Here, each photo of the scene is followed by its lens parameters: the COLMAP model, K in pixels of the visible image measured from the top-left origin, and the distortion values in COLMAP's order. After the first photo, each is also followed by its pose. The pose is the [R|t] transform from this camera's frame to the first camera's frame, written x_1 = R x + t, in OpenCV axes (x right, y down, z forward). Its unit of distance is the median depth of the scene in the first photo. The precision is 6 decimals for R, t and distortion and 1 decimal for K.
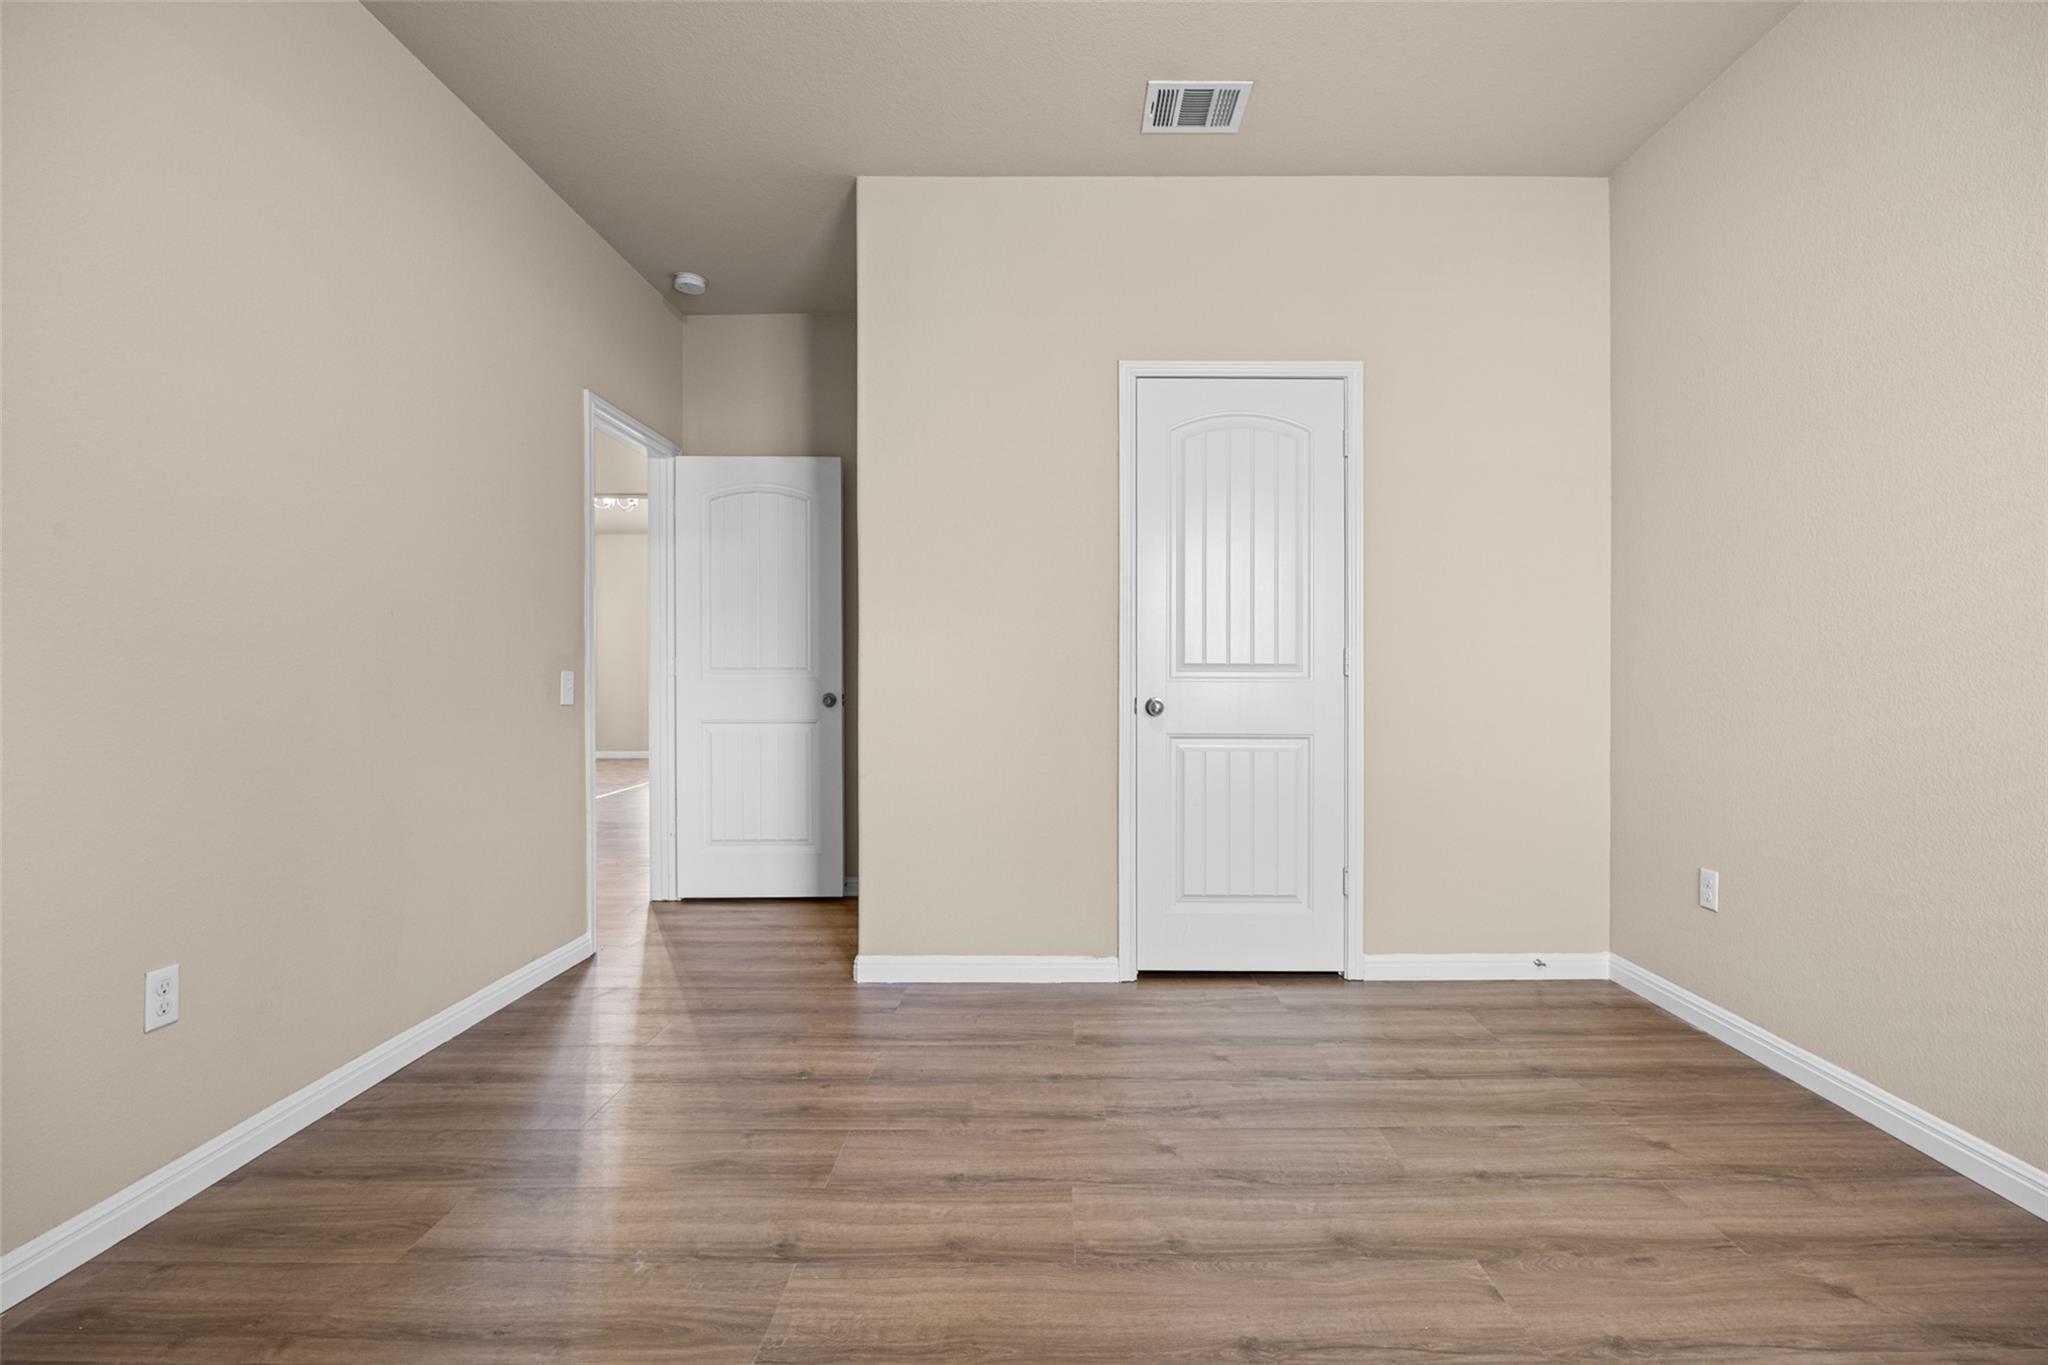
lens RADIAL K [[887.4, 0, 1029.0], [0, 887.4, 678.1], [0, 0, 1]] dist [-0.023241, 0.002064]
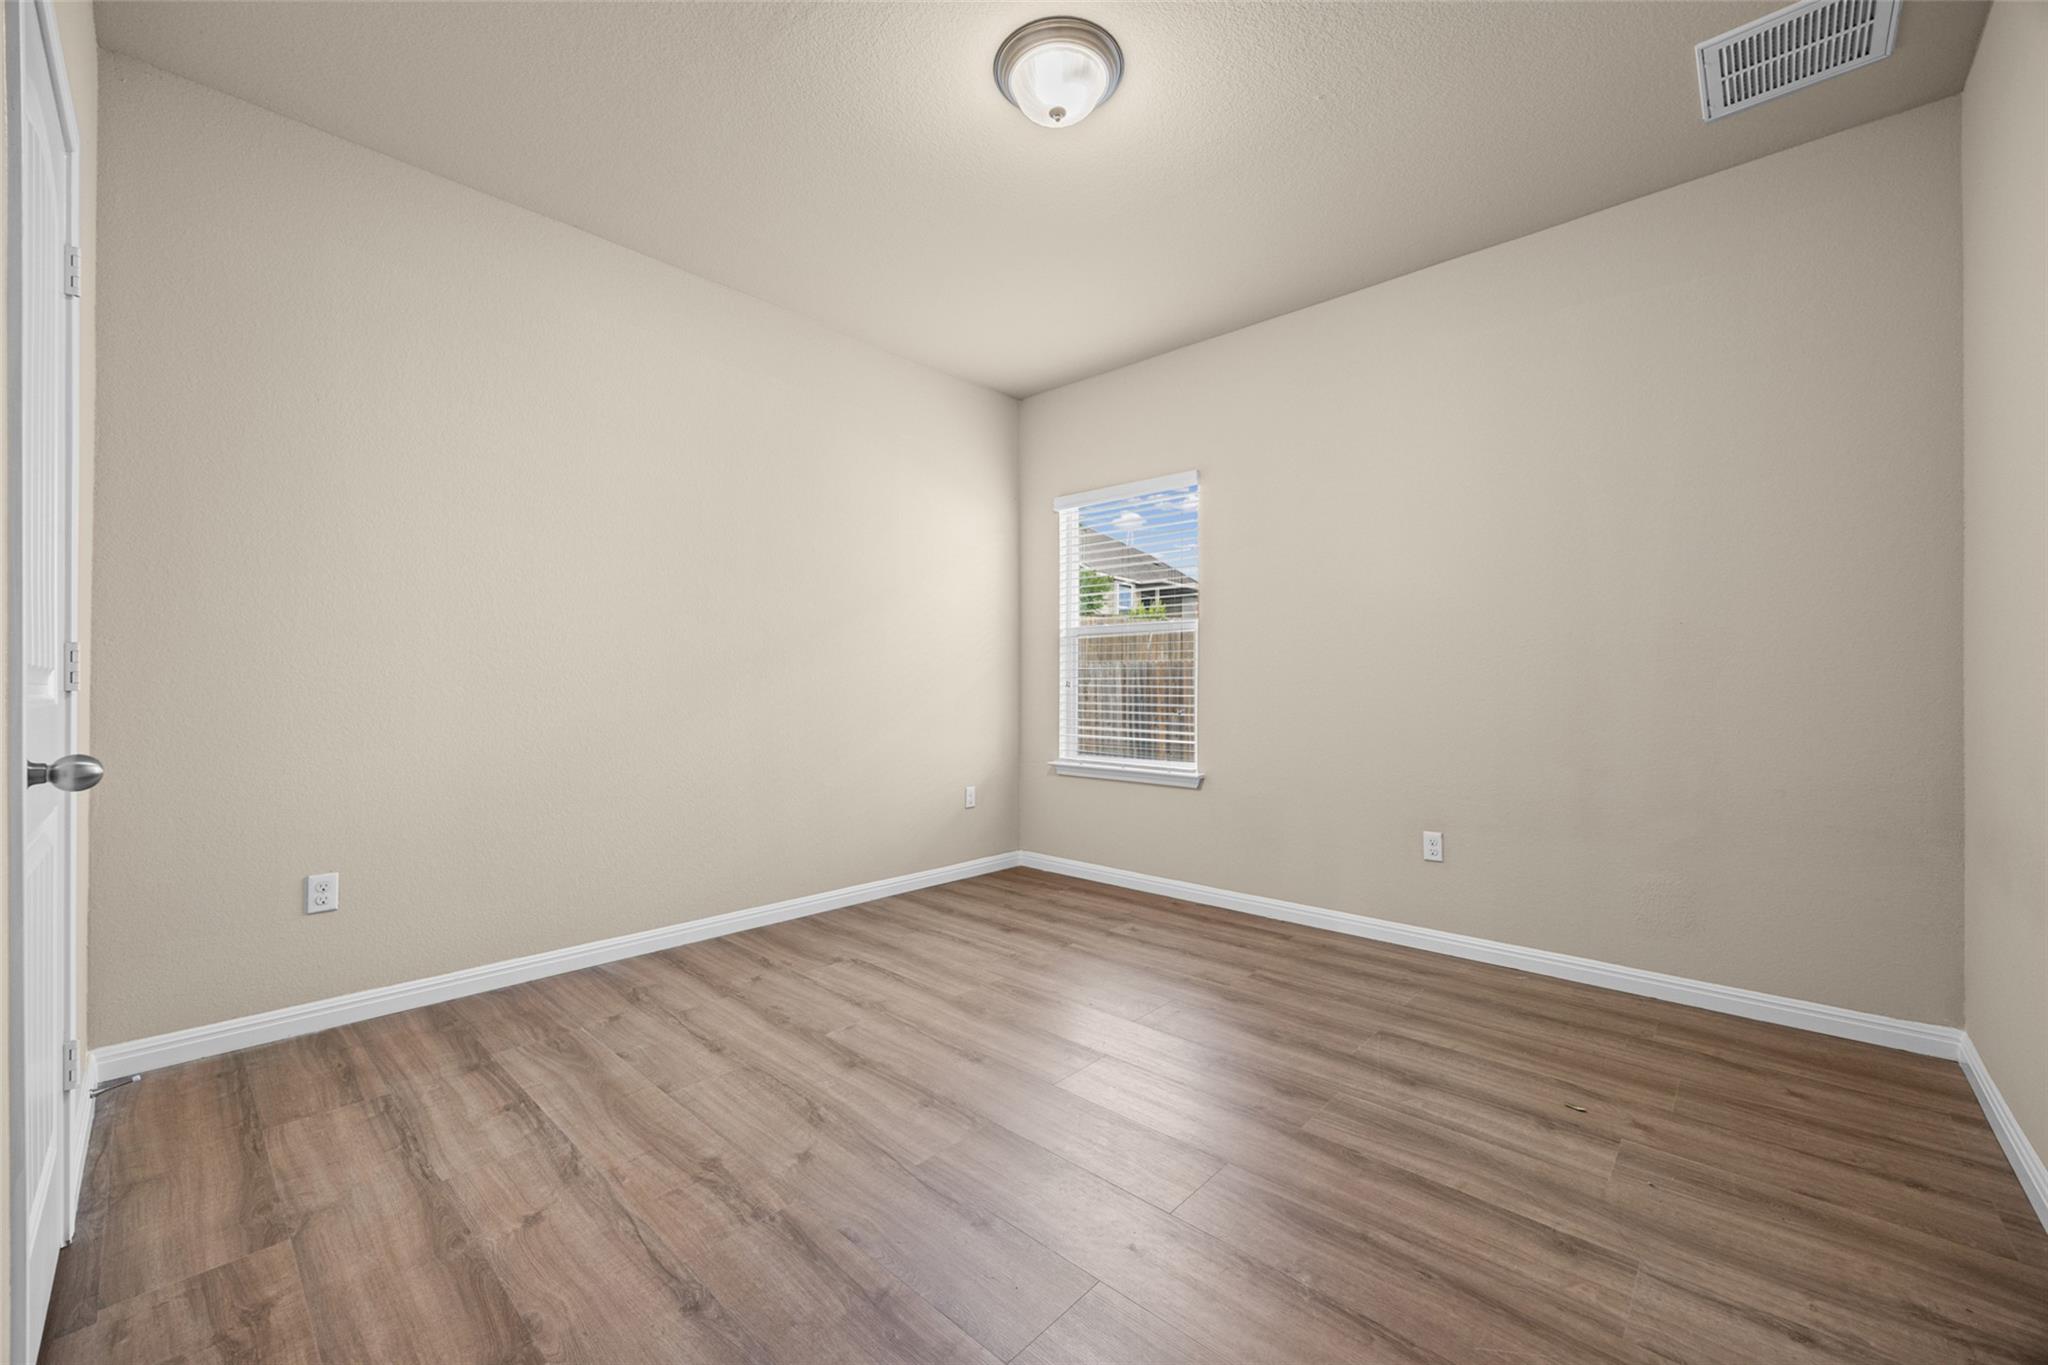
lens RADIAL K [[781.6, 0, 1030.0], [0, 781.6, 682.0], [0, 0, 1]] dist [-0.004949, -0.000074]
pose [[-0.739426, 0.001003, 0.673237, -0.589124], [0.003409, 0.999992, 0.002254, -0.015719], [-0.673229, 0.003961, -0.739423, 1.355355]]
